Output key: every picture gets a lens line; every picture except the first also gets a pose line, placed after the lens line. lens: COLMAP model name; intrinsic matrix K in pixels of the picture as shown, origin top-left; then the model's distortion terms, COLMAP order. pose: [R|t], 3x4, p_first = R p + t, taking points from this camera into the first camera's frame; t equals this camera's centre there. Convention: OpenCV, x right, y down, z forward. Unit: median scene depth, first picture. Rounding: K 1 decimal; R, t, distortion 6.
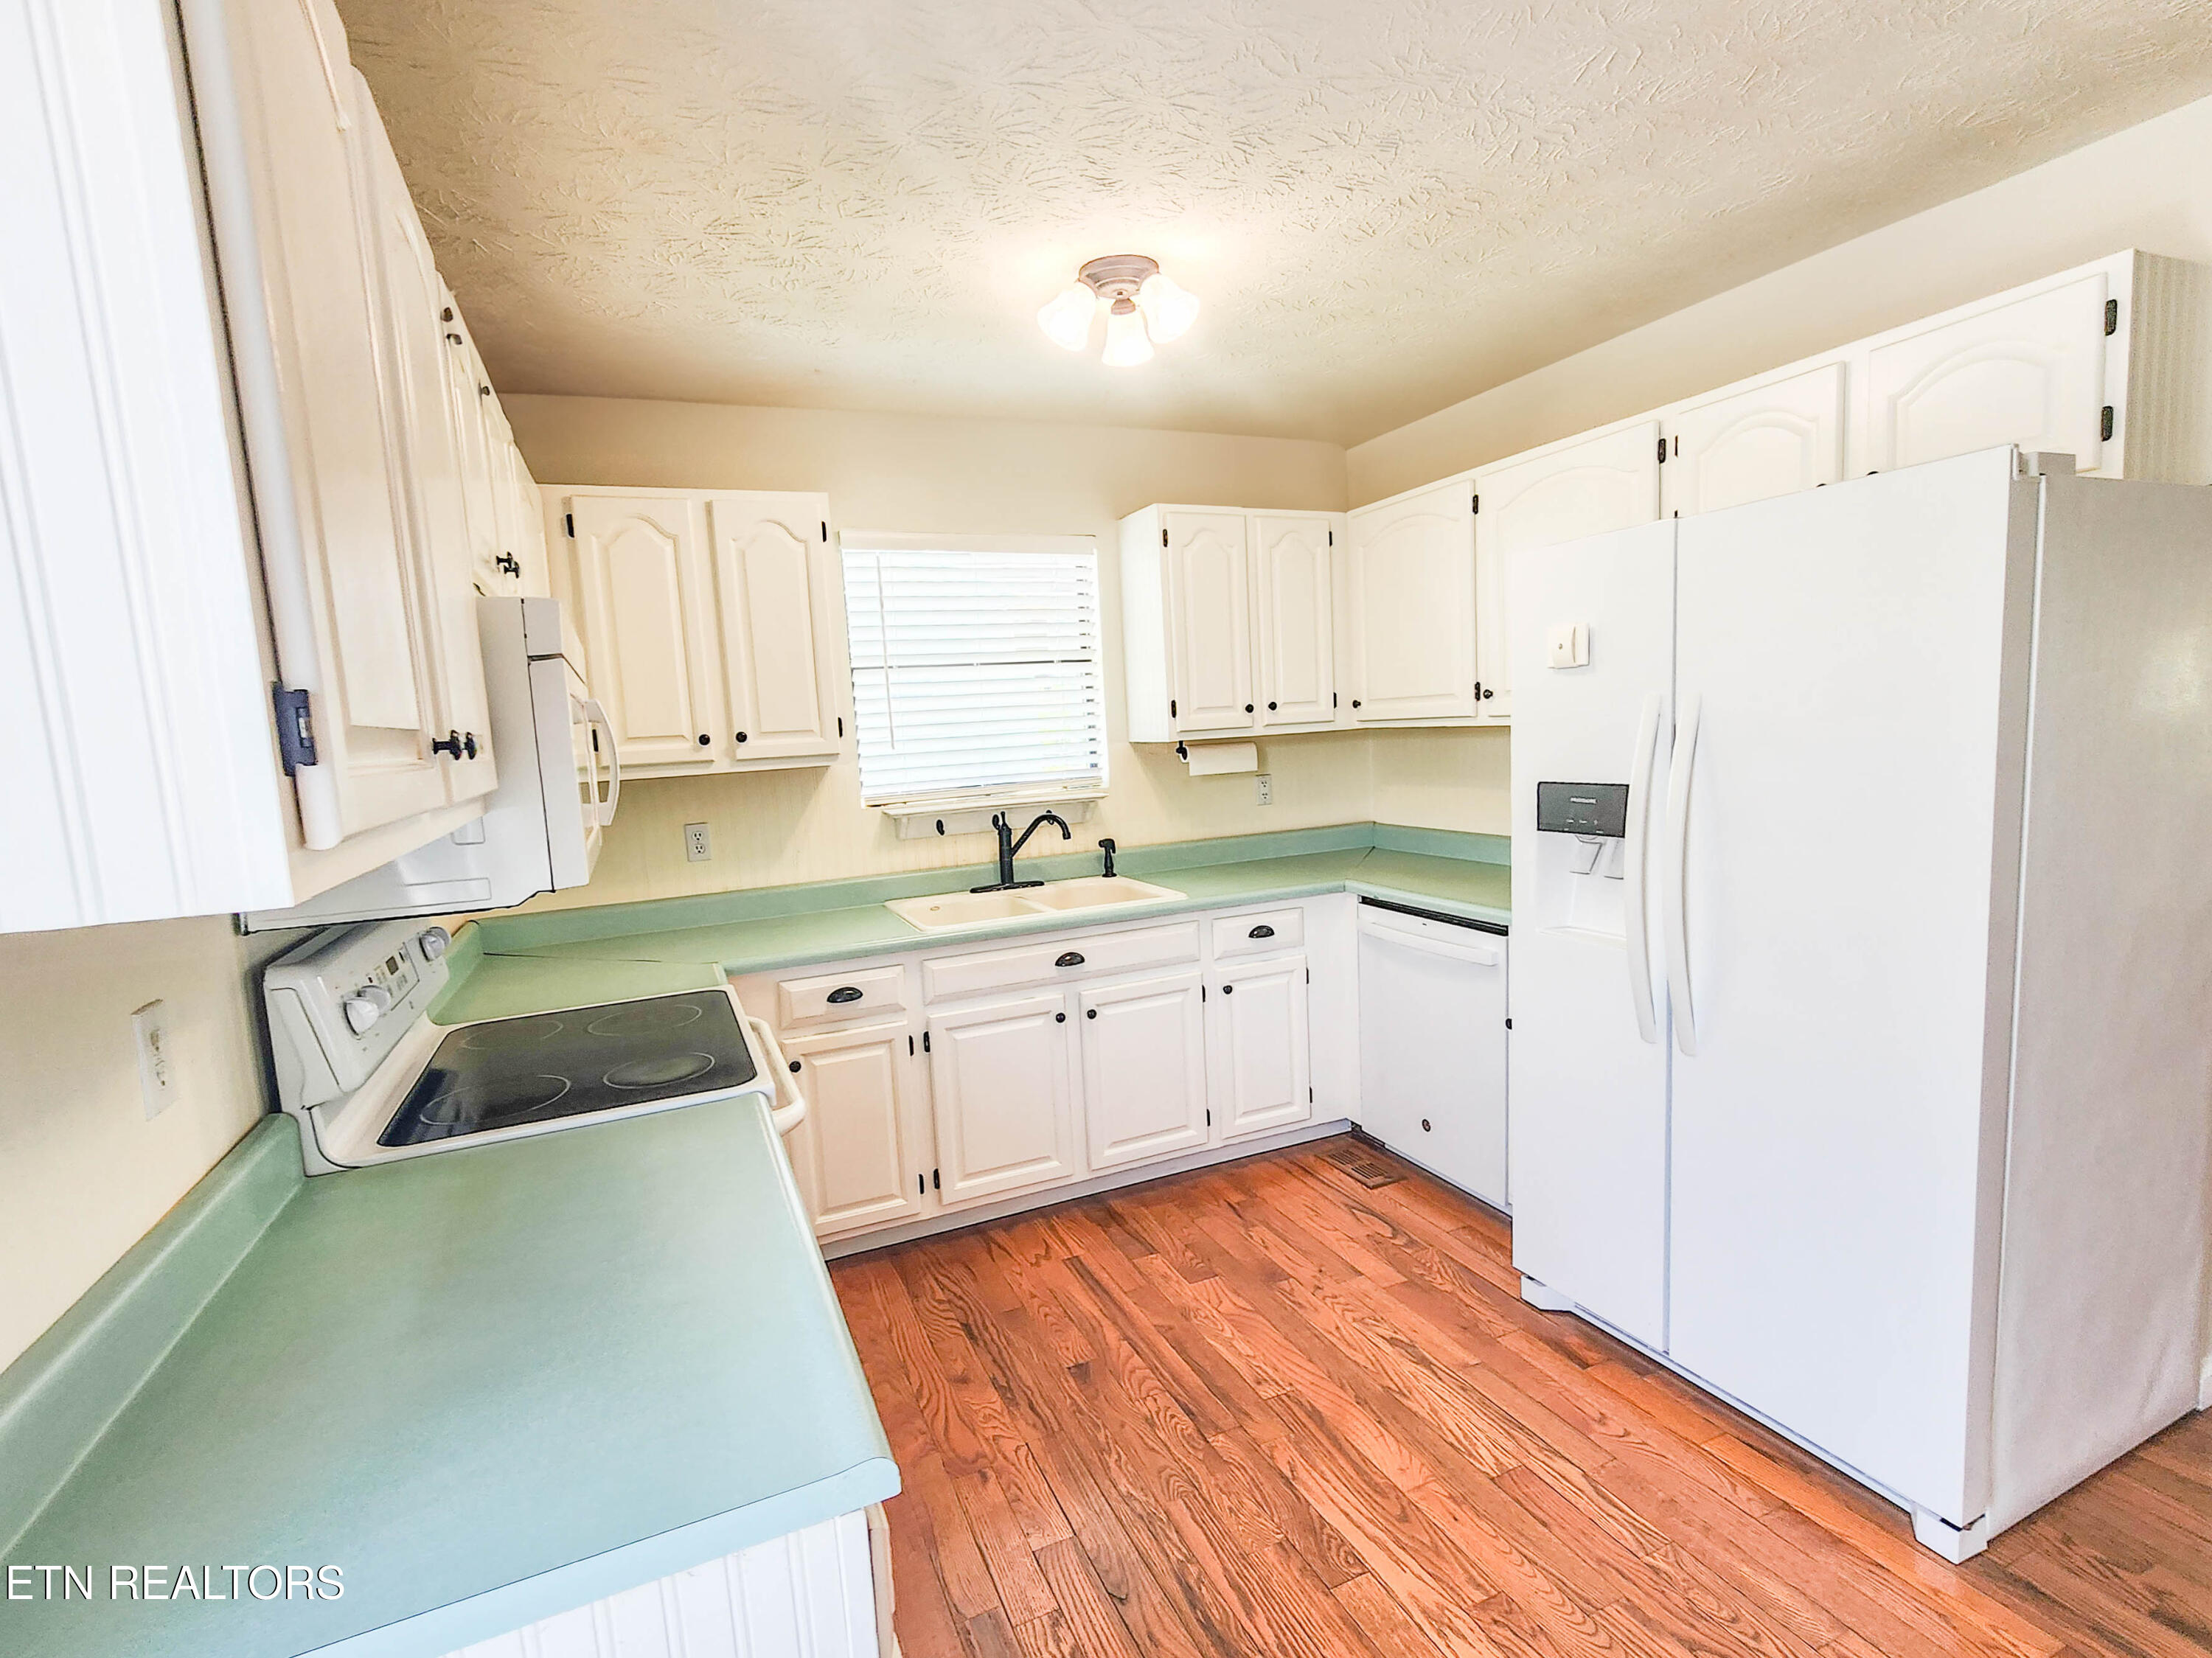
lens RADIAL K [[1033.7, 0, 1097.6], [0, 1033.7, 840.1], [0, 0, 1]] dist [0.023498, -0.000174]
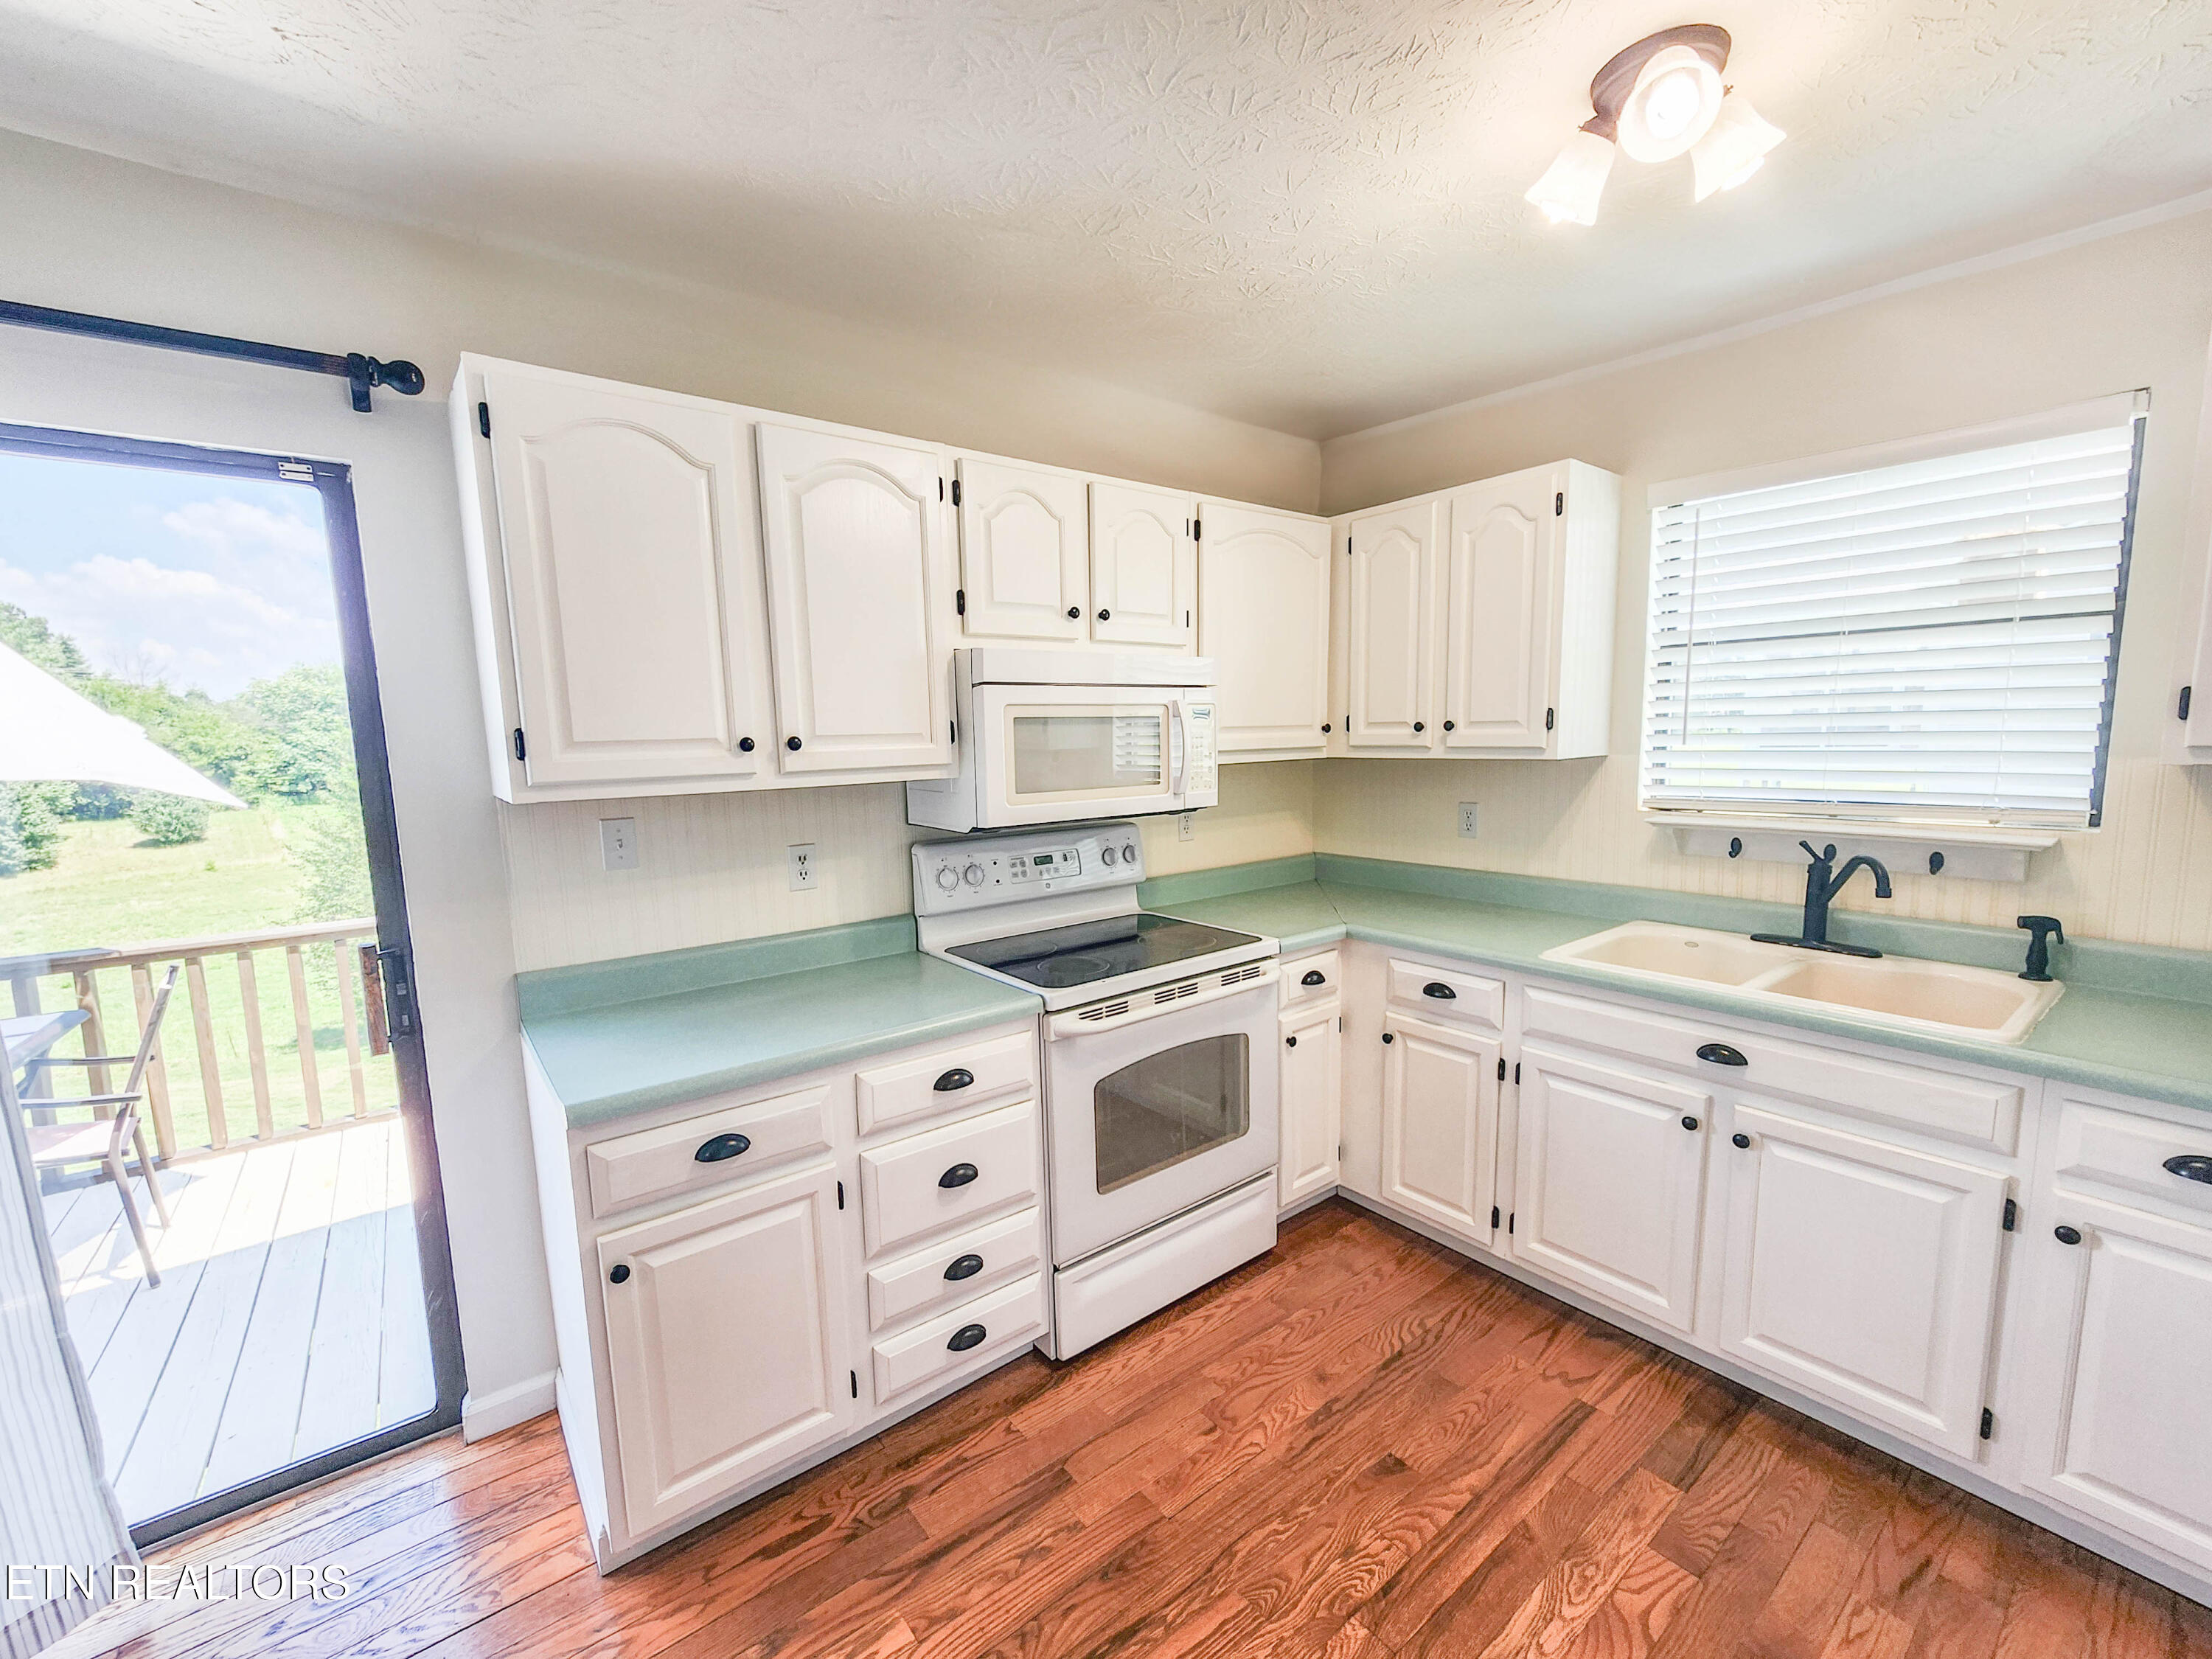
lens RADIAL K [[916.5, 0, 1096.1], [0, 916.5, 847.5], [0, 0, 1]] dist [0.002369, 0.000127]
pose [[0.251143, 0.169256, -0.953037, 0.494222], [-0.104513, 0.983579, 0.147139, -0.081766], [0.962291, 0.062652, 0.264708, 0.445357]]
